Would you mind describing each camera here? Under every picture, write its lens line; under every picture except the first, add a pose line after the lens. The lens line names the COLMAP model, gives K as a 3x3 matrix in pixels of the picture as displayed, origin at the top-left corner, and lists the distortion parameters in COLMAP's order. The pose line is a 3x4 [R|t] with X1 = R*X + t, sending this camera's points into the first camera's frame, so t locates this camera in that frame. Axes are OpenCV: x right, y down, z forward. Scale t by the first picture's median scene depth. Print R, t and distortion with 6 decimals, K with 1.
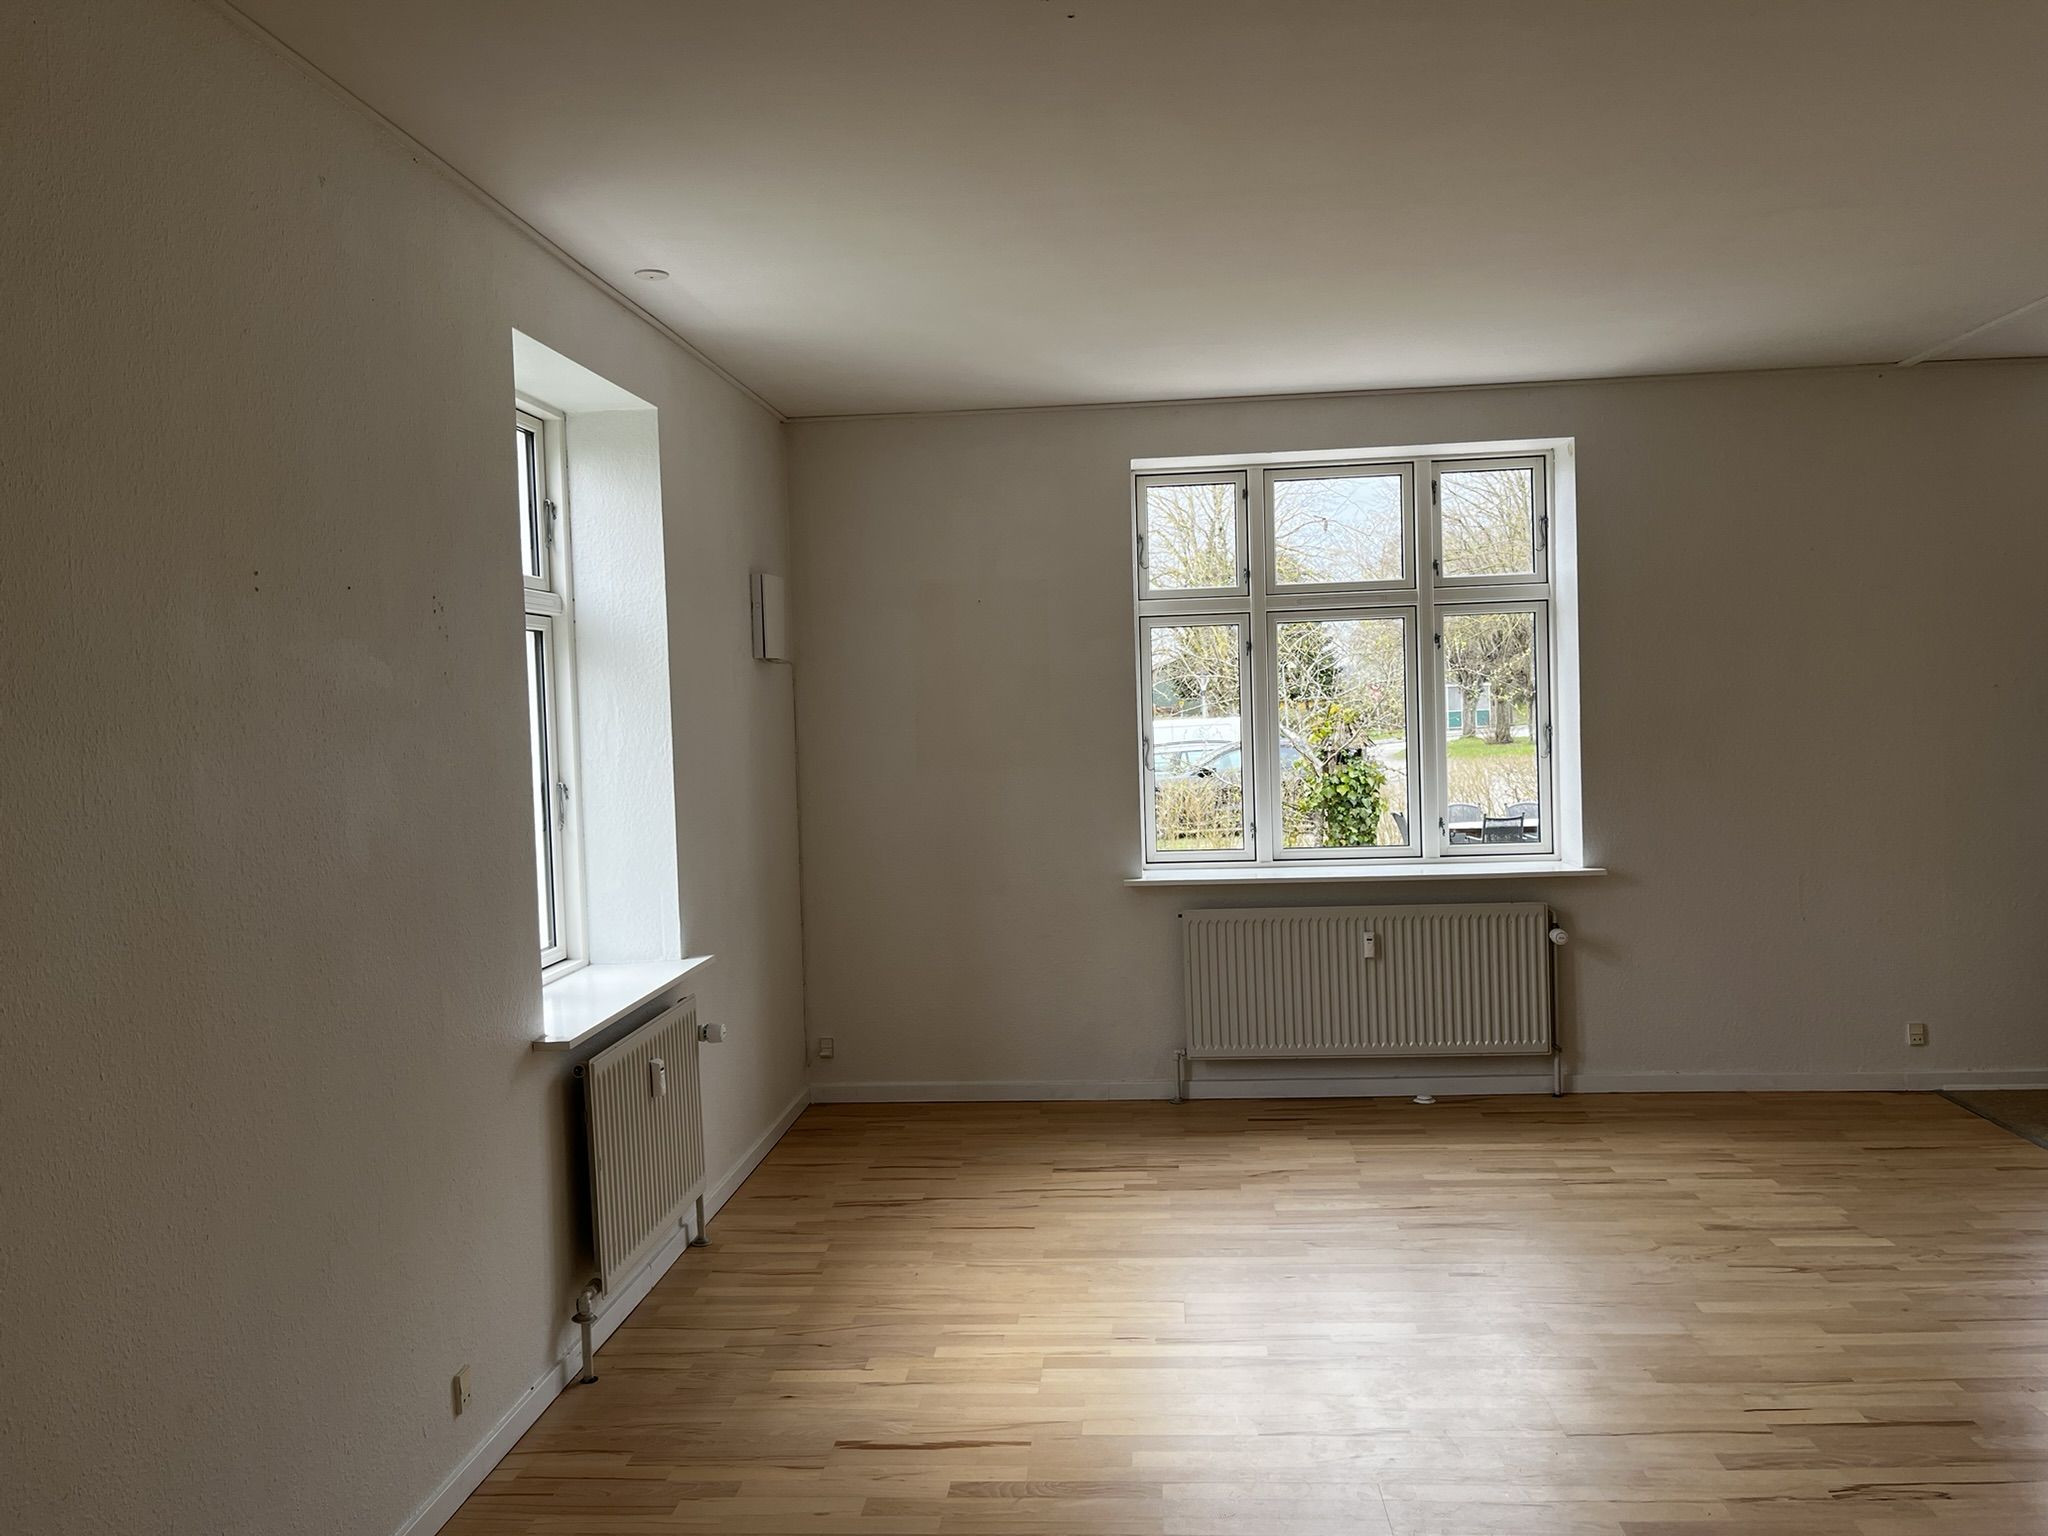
lens RADIAL K [[1528.4, 0, 1072.2], [0, 1528.4, 764.6], [0, 0, 1]] dist [0.057285, -0.095549]
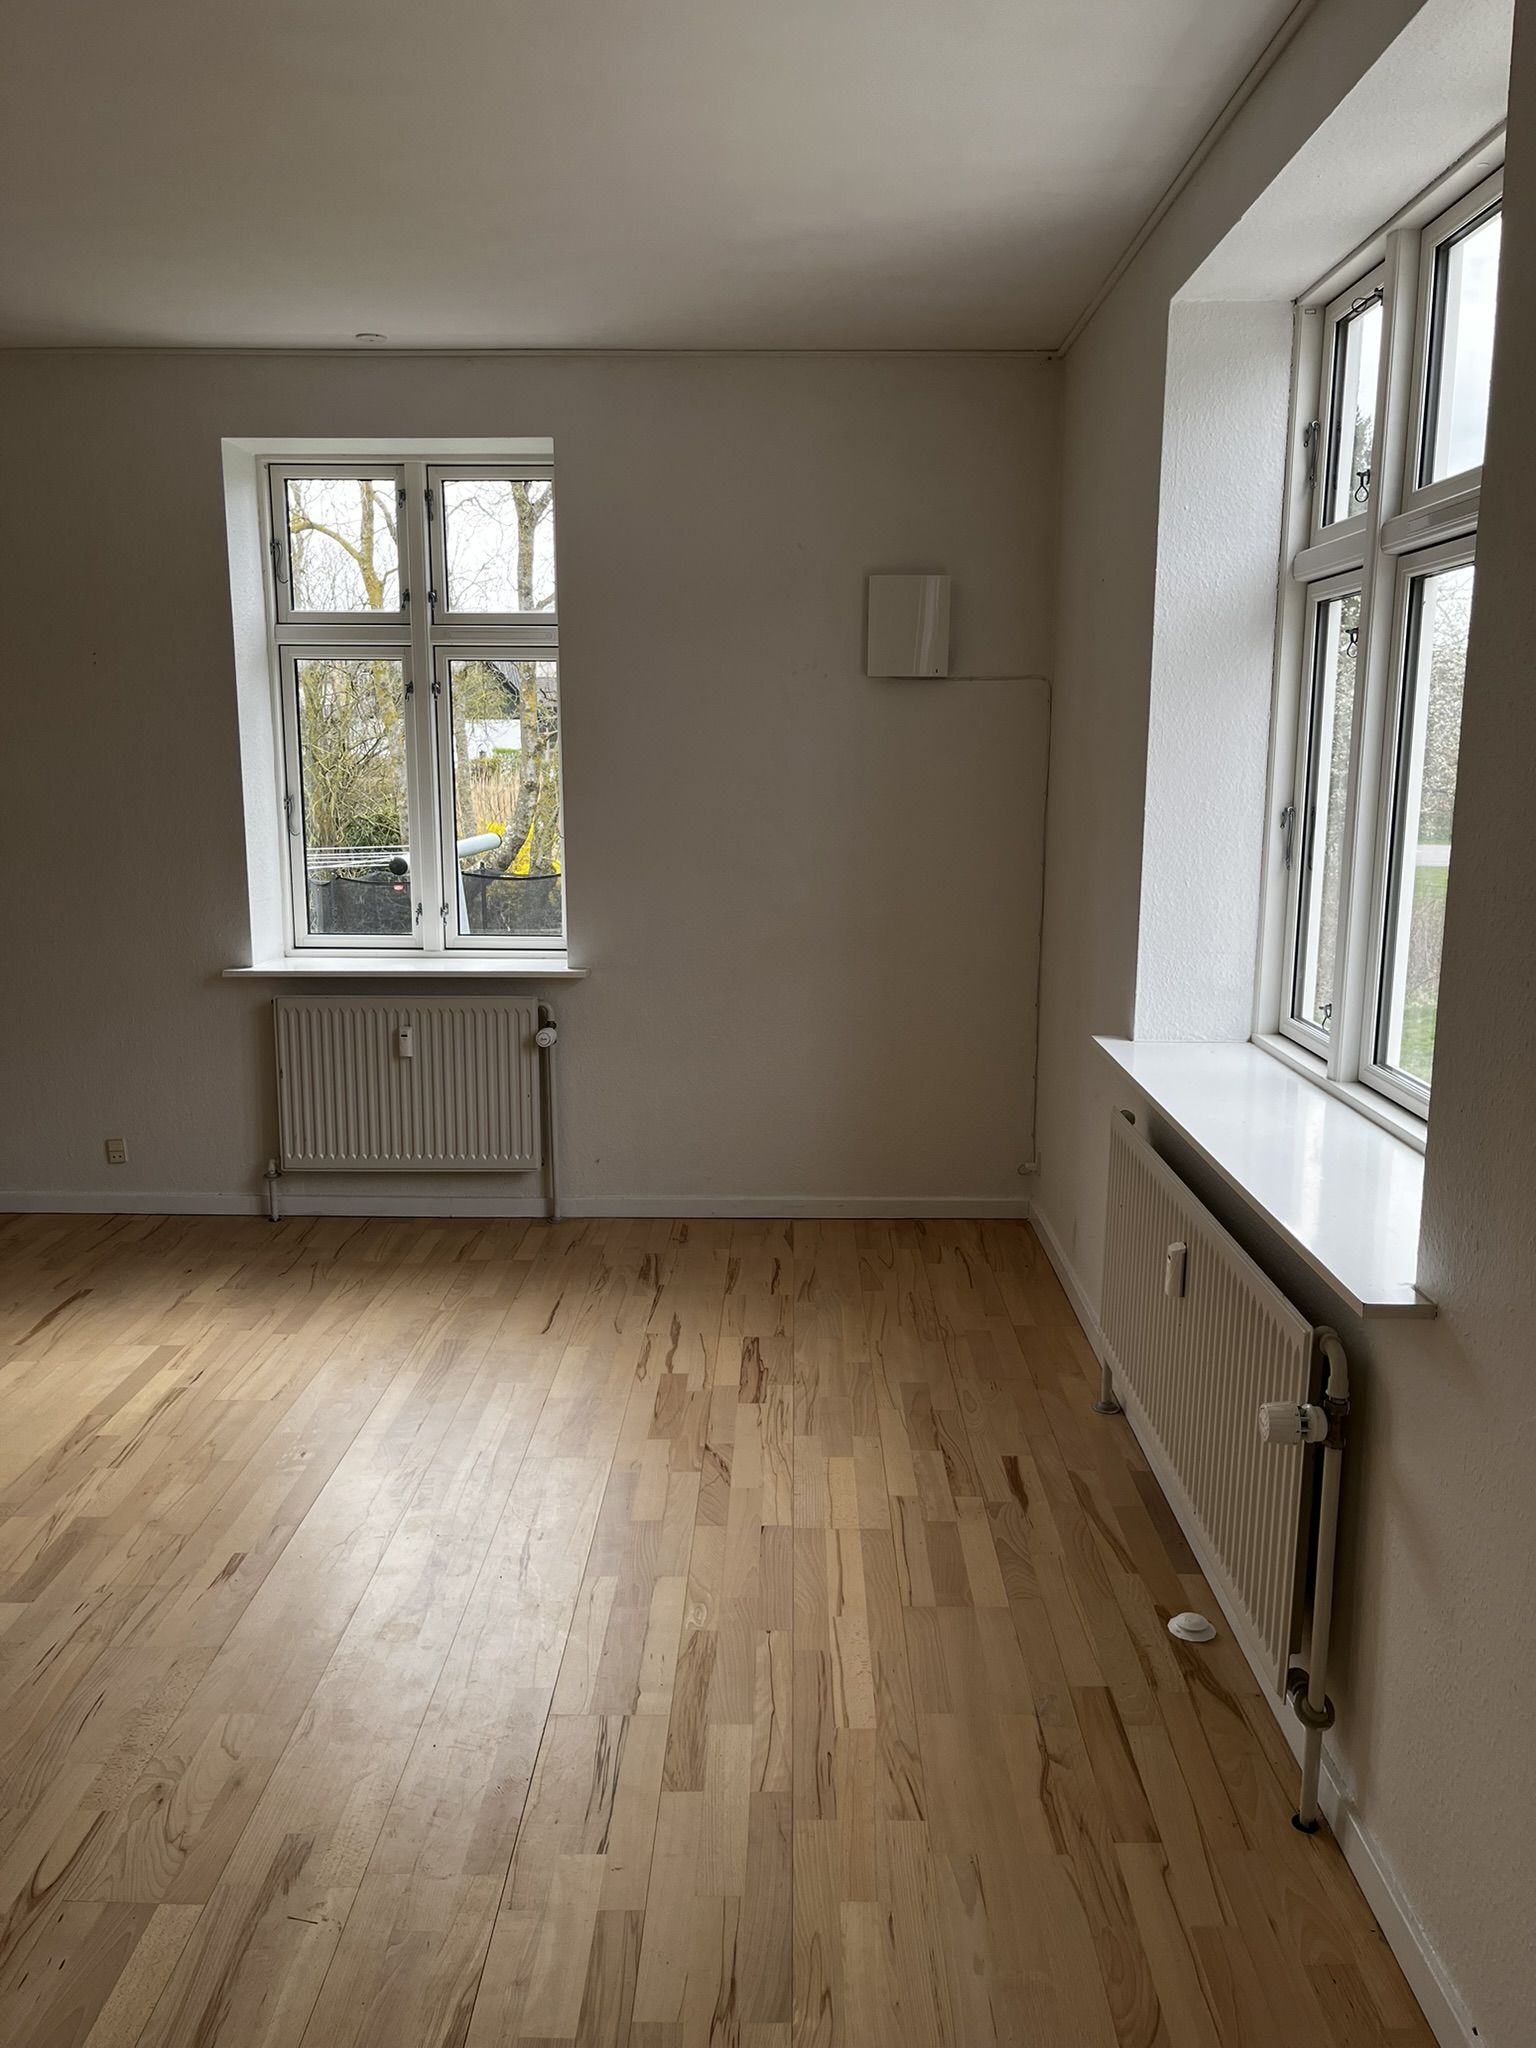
lens RADIAL K [[1528.4, 0, 768.0], [0, 1528.4, 1024.0], [0, 0, 1]] dist [0.057285, -0.095549]
pose [[0.057032, 0.217912, -0.974301, 0.867915], [-0.040446, 0.975592, 0.215834, -0.082976], [0.997553, 0.027097, 0.064454, 1.120442]]
